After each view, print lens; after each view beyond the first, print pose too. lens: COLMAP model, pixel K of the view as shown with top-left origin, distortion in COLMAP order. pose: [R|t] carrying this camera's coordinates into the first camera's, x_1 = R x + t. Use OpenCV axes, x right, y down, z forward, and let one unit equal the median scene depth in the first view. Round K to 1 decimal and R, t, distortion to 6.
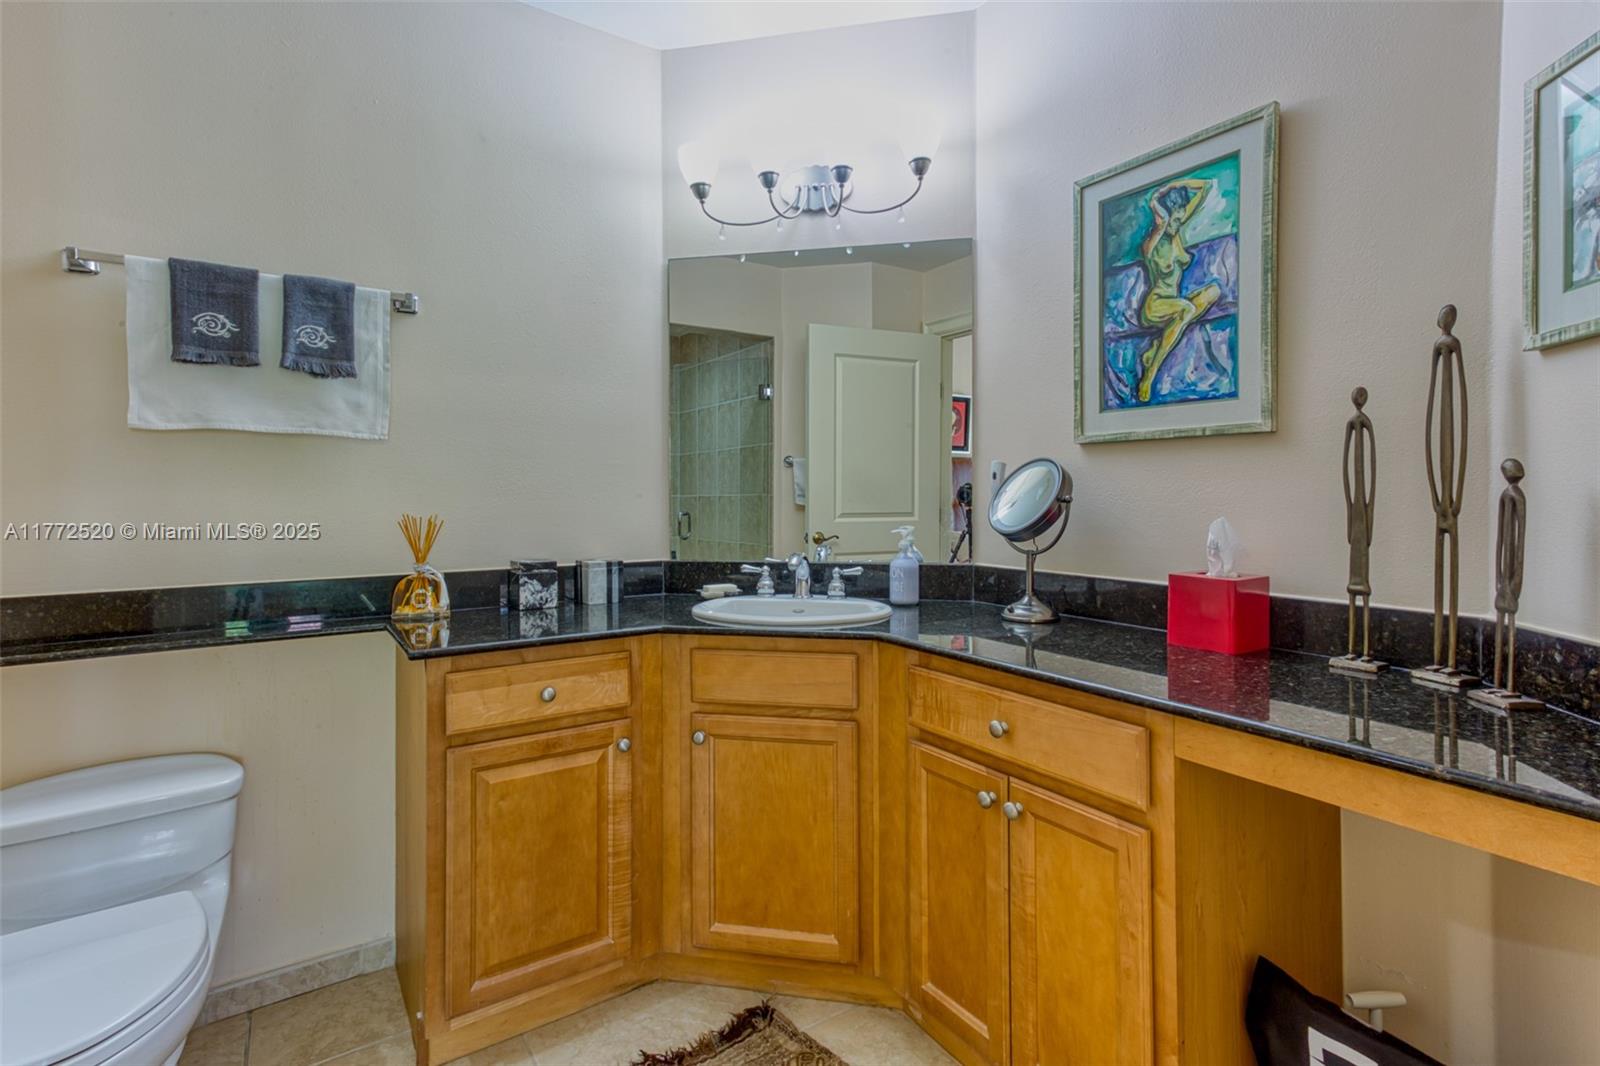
lens RADIAL K [[781.2, 0, 787.6], [0, 781.2, 496.3], [0, 0, 1]] dist [0.013098, 0.006514]
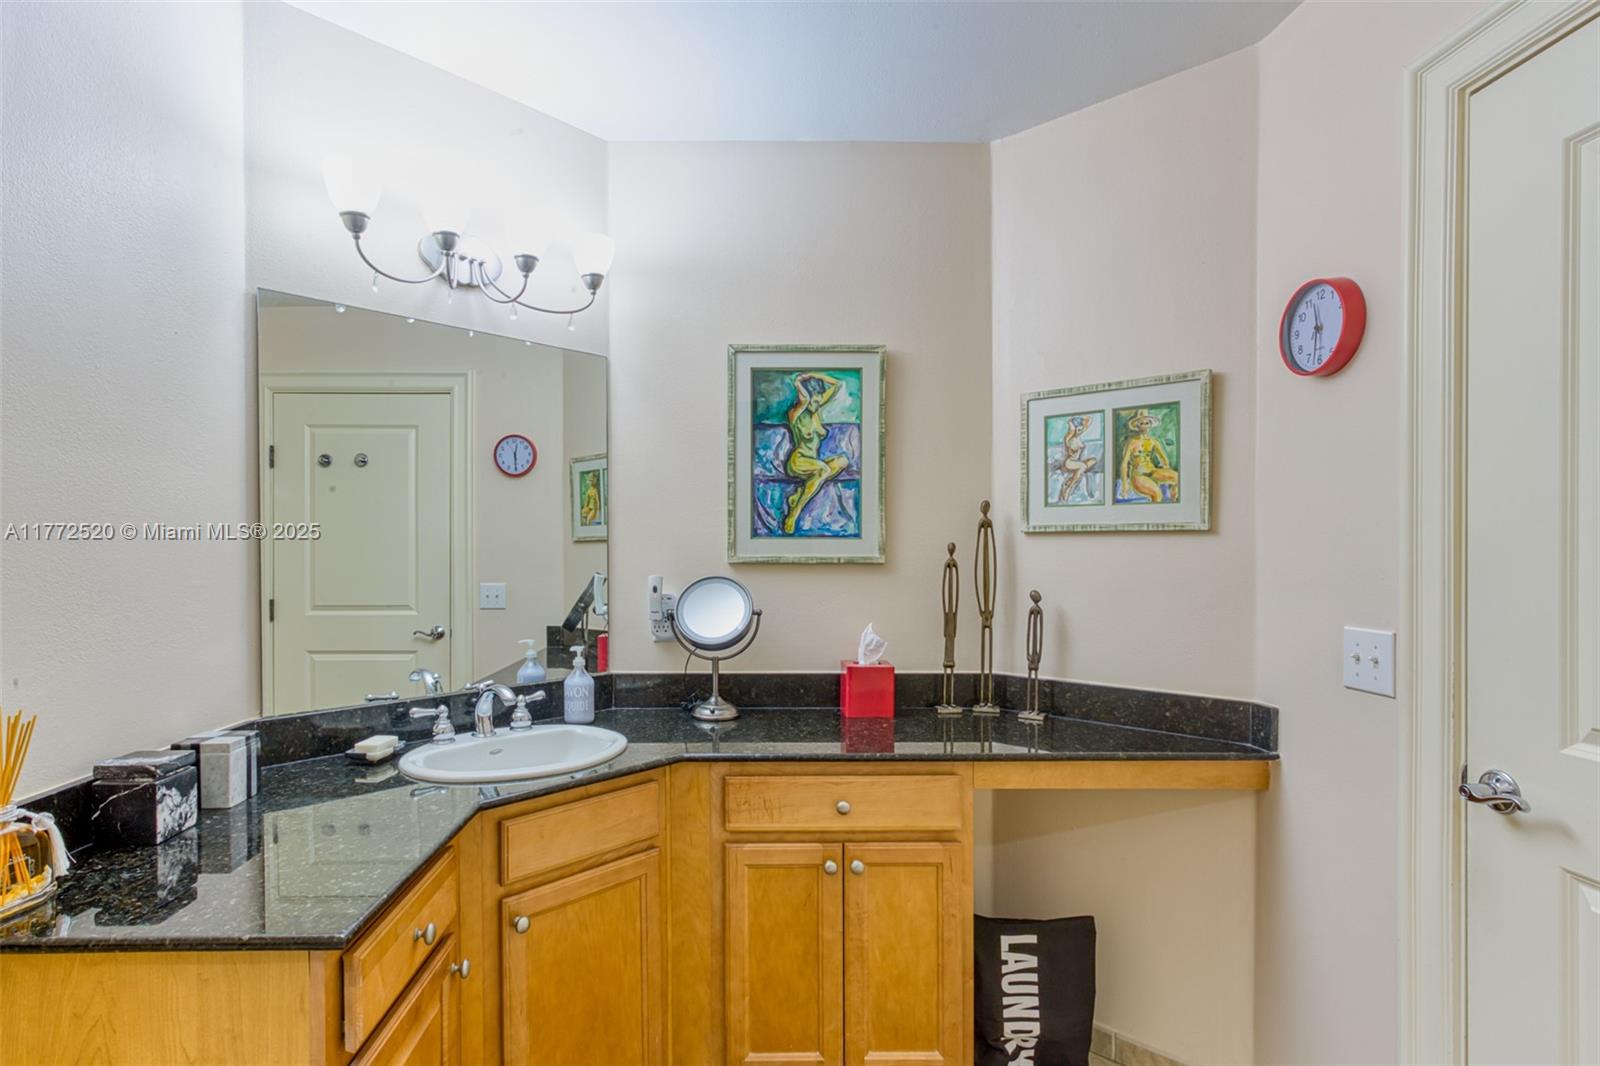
lens RADIAL K [[781.2, 0, 837.3], [0, 781.2, 556.7], [0, 0, 1]] dist [0.013098, 0.006514]
pose [[0.538608, 0.006034, 0.842535, -0.640896], [0.001439, 0.999966, -0.008082, -0.077607], [-0.842556, 0.005566, 0.538581, 0.256735]]
